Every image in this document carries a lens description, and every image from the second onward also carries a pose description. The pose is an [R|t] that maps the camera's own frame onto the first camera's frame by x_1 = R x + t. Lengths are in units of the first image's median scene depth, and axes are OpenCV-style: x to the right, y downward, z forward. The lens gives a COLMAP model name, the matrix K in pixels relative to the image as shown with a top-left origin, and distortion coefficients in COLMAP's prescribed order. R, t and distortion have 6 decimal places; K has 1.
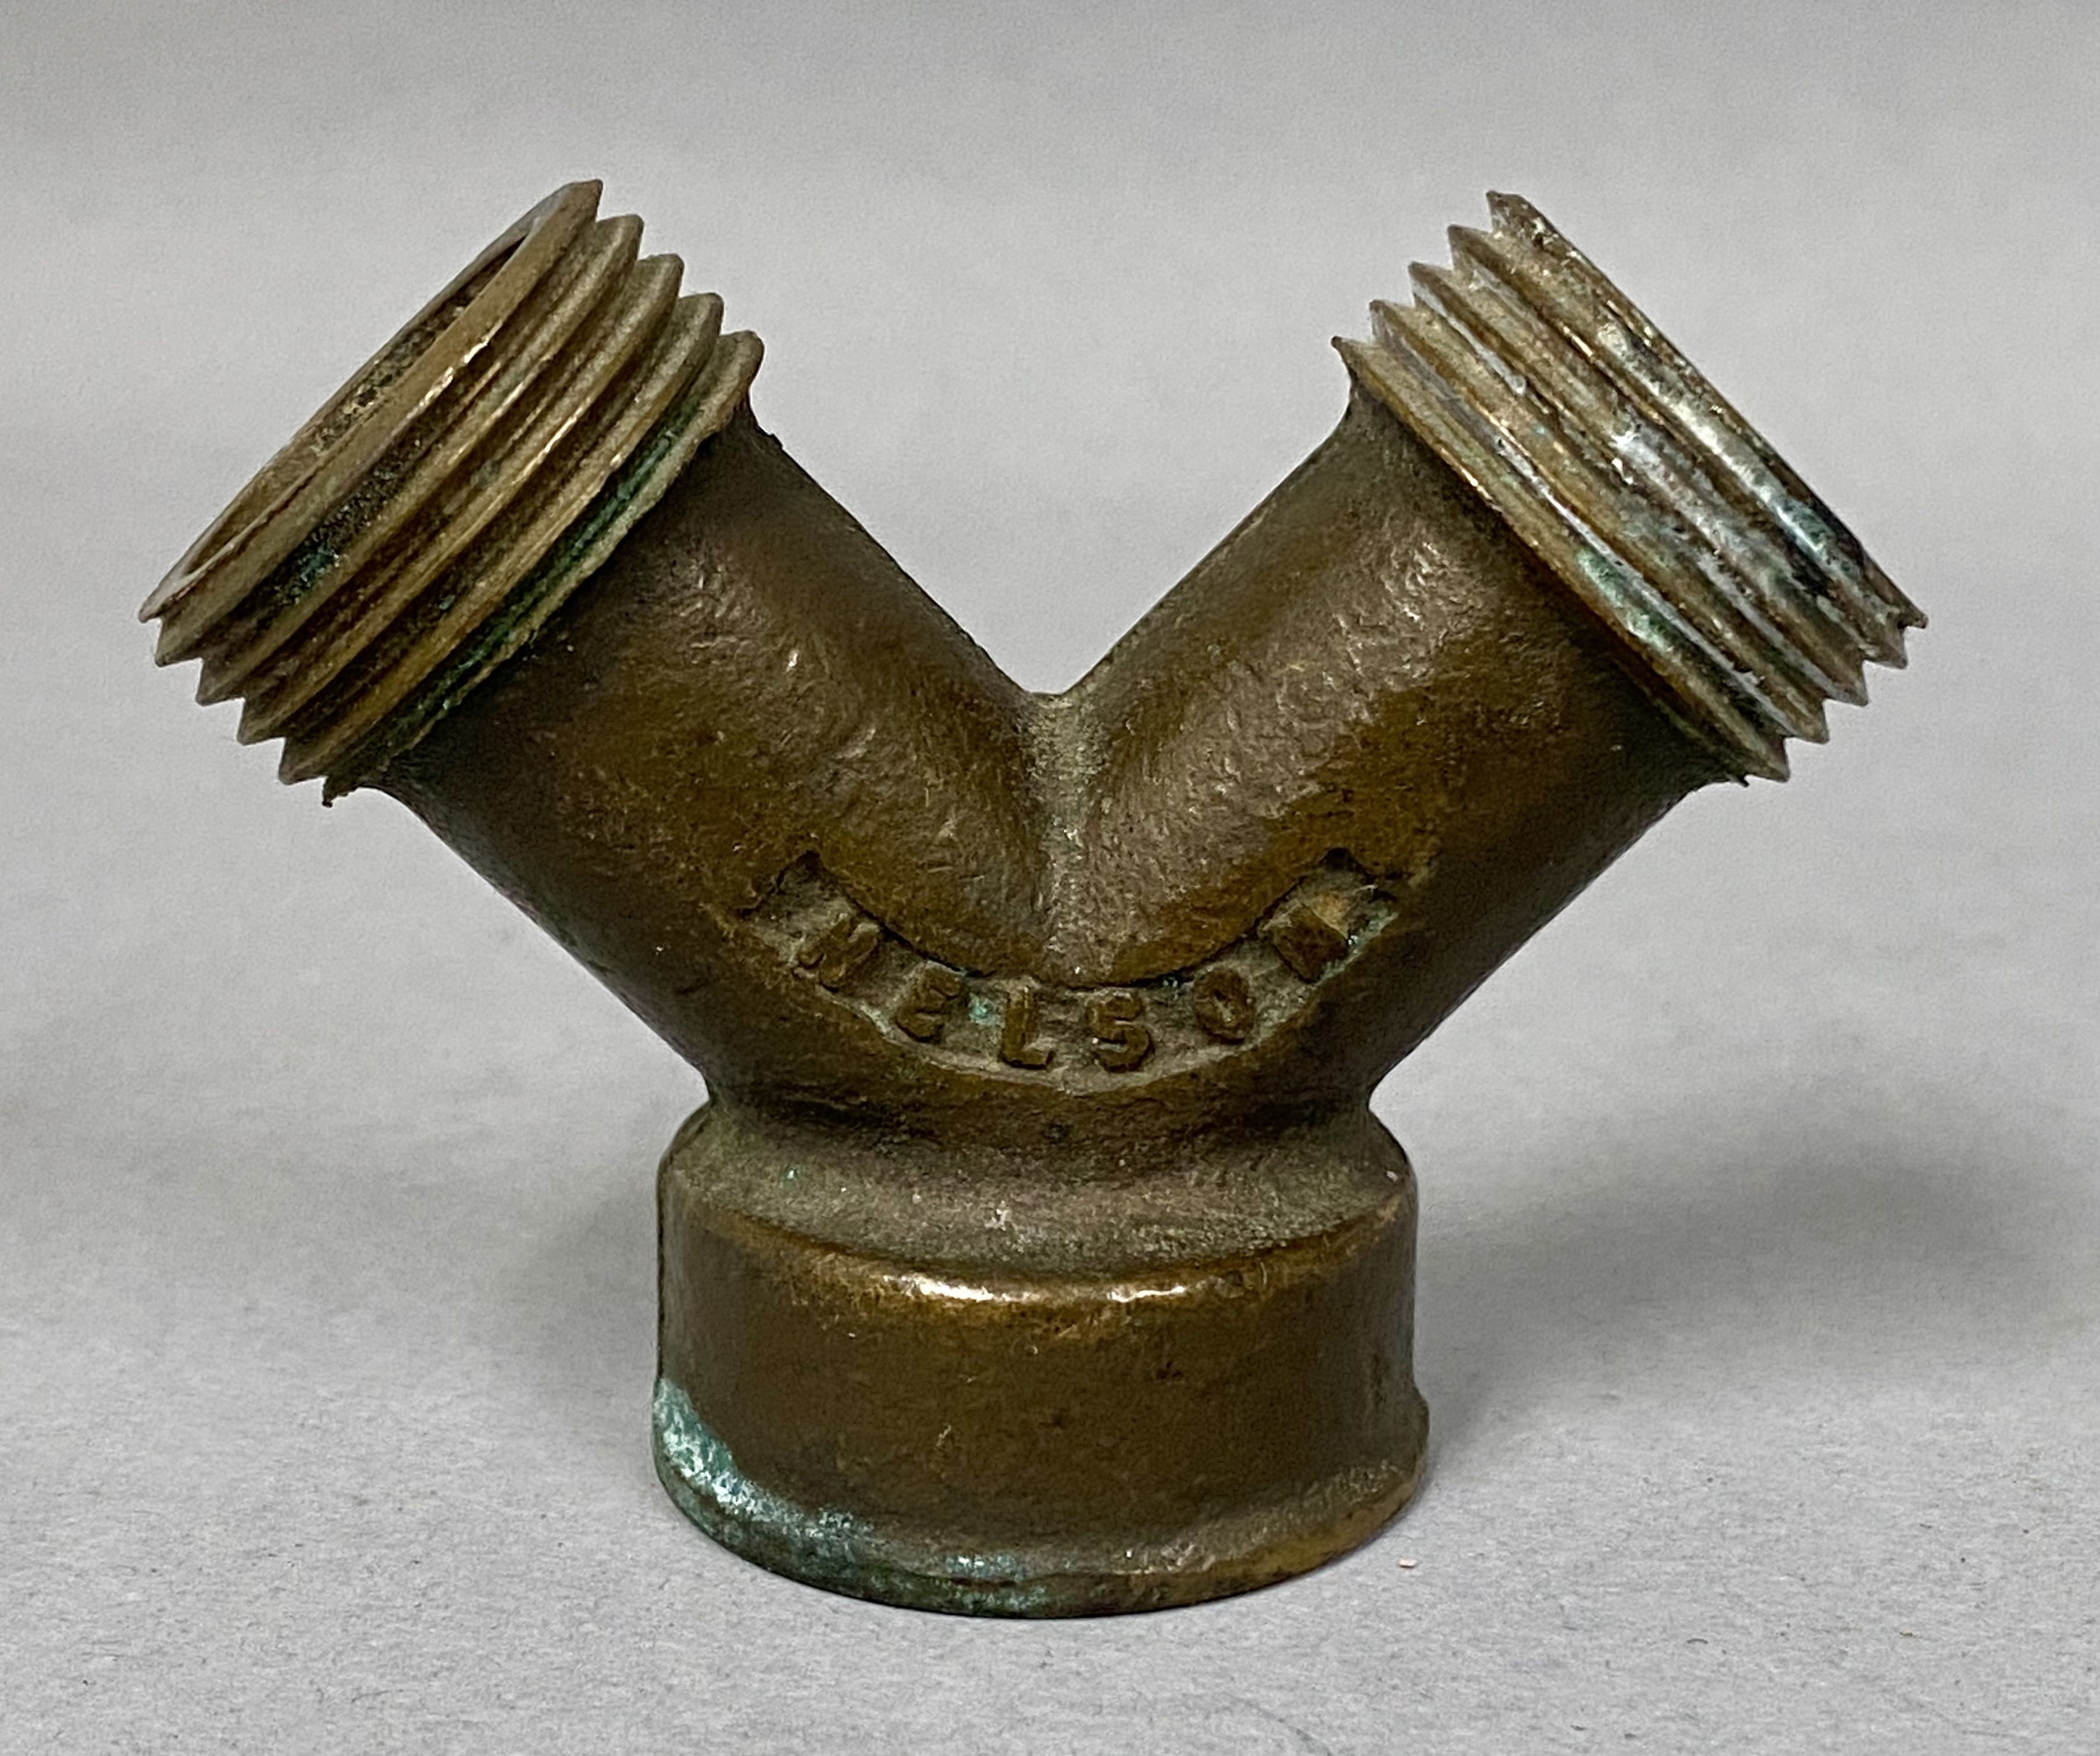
lens RADIAL K [[4220.9, 0, 1050.1], [0, 4220.9, 881.5], [0, 0, 1]] dist [0.178000, 0.000000]
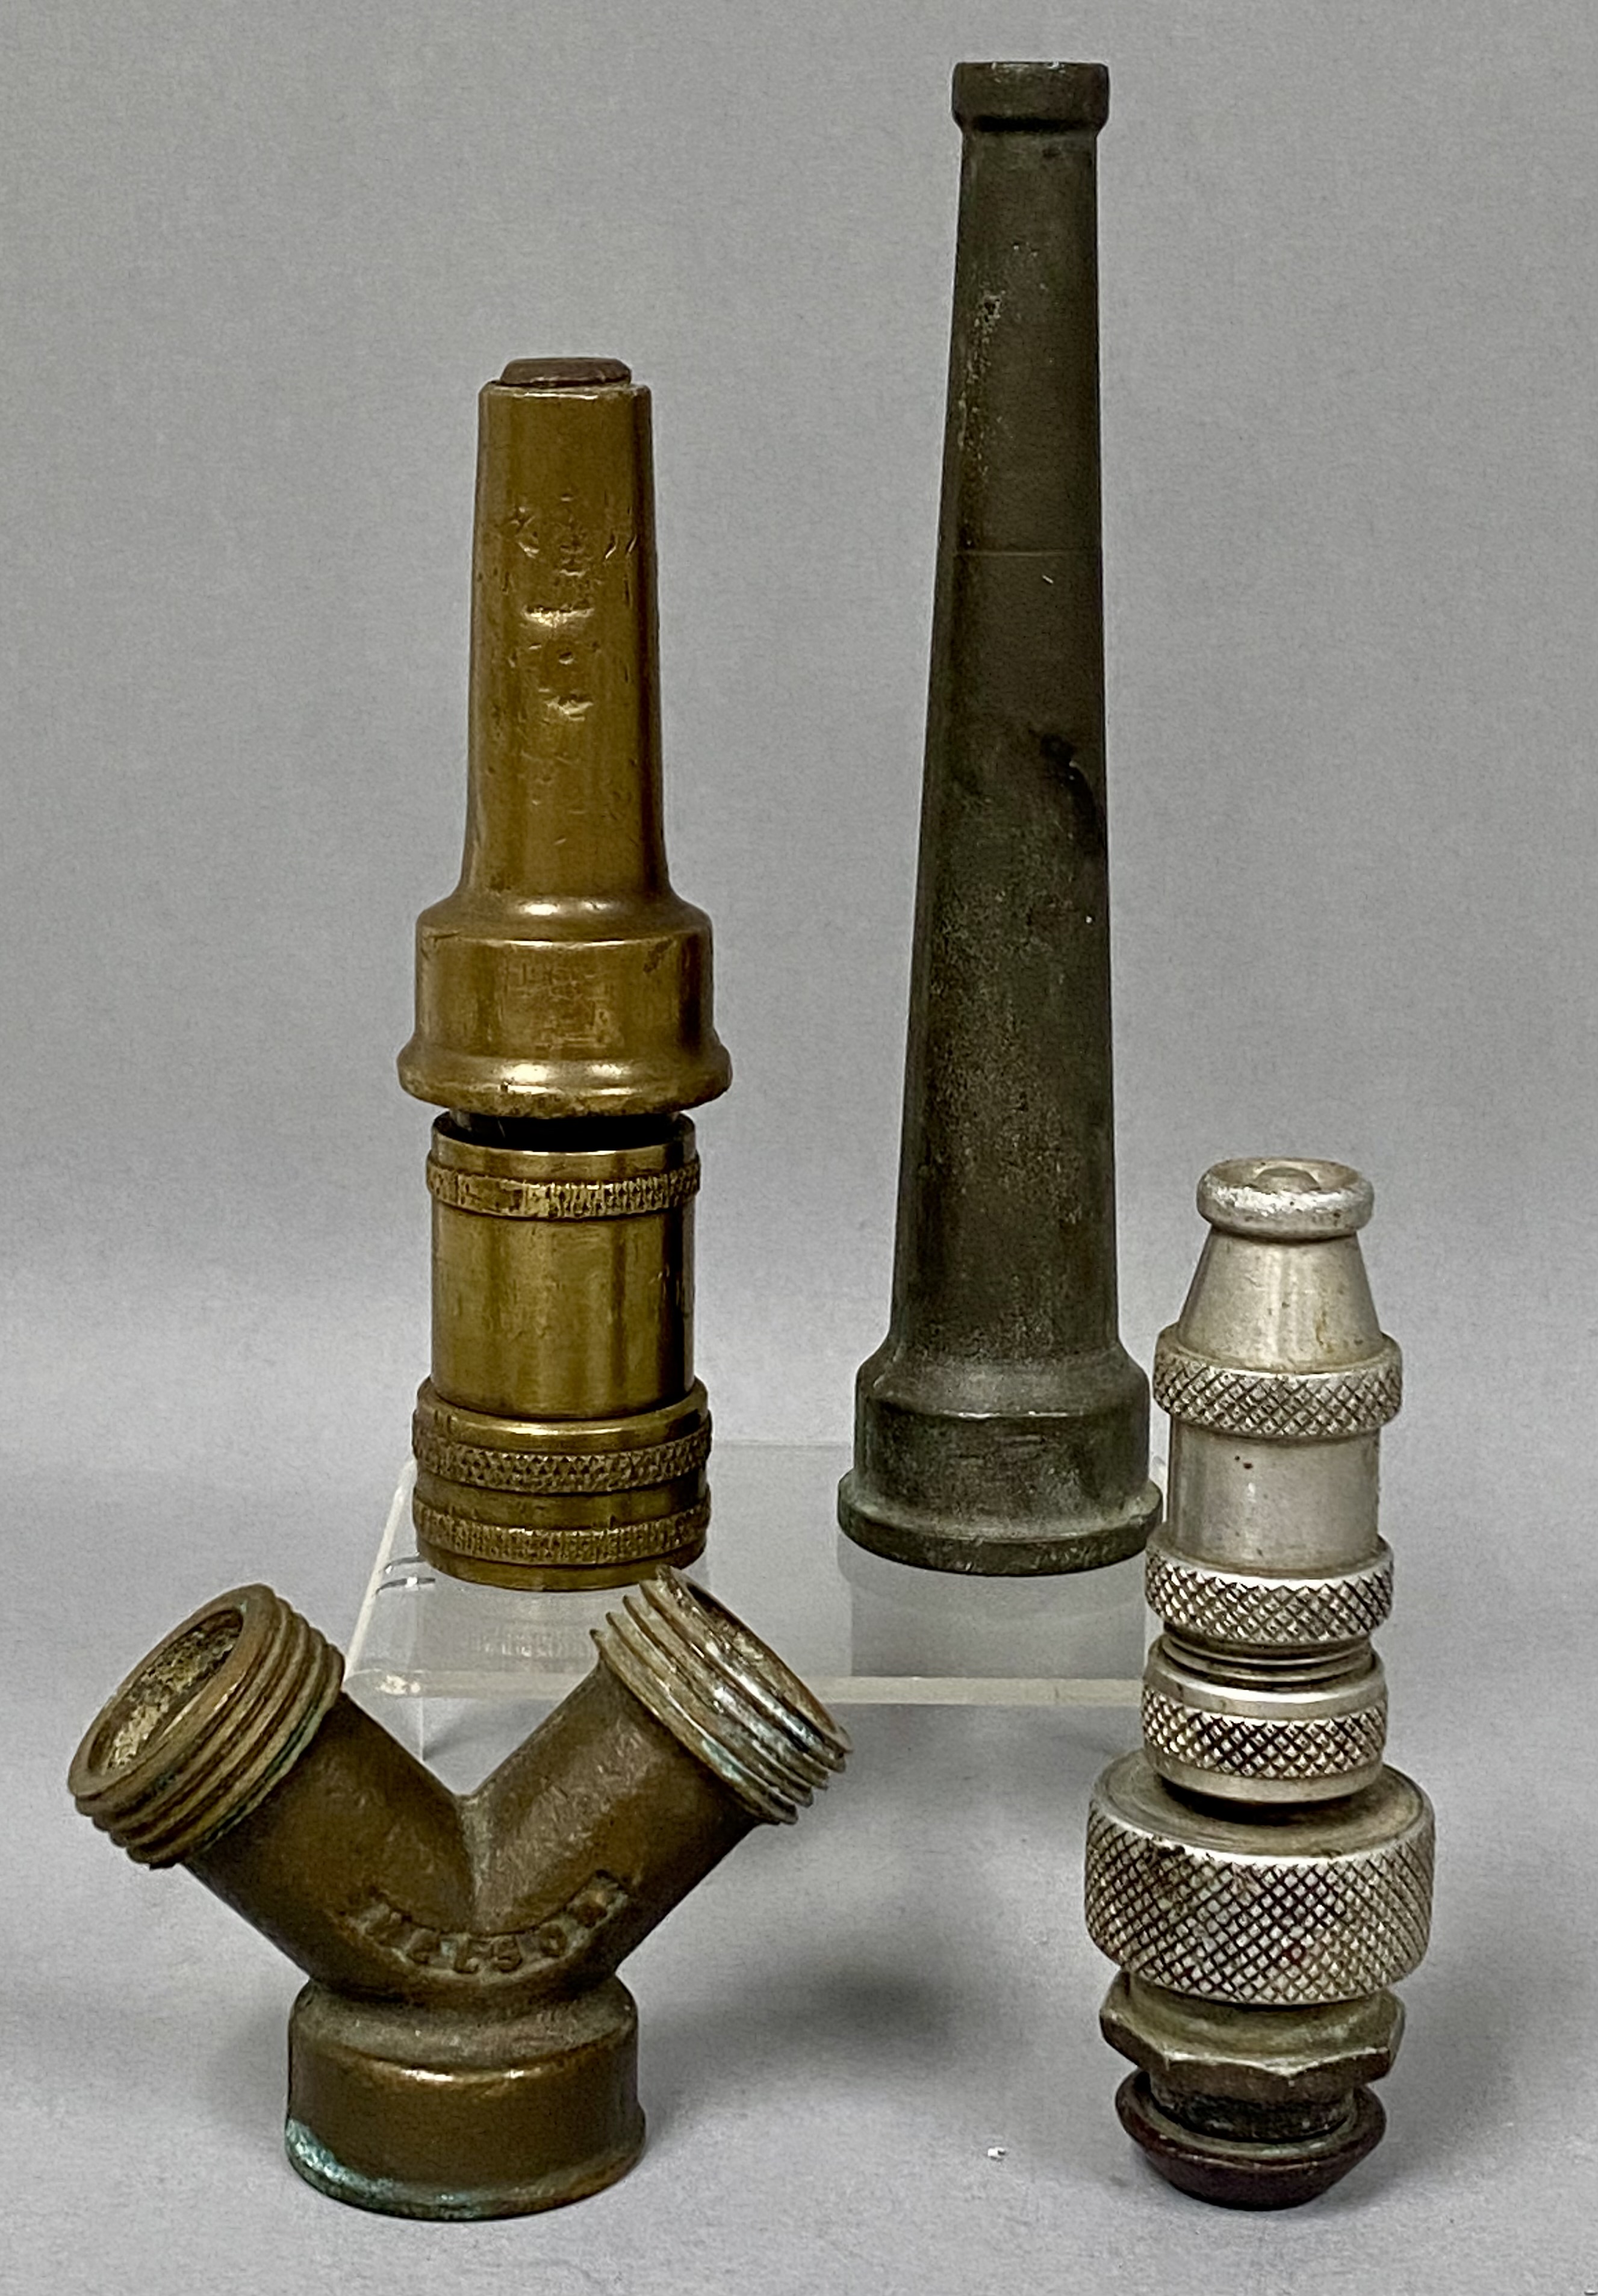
lens RADIAL K [[4080.4, 0, 793.9], [0, 4080.4, 1144.8], [0, 0, 1]] dist [0.035036, 0.000000]
pose [[0.990405, -0.019328, 0.136835, -0.122396], [0.032403, 0.995046, -0.093981, -0.185727], [-0.134340, 0.097514, 0.986126, -1.220002]]
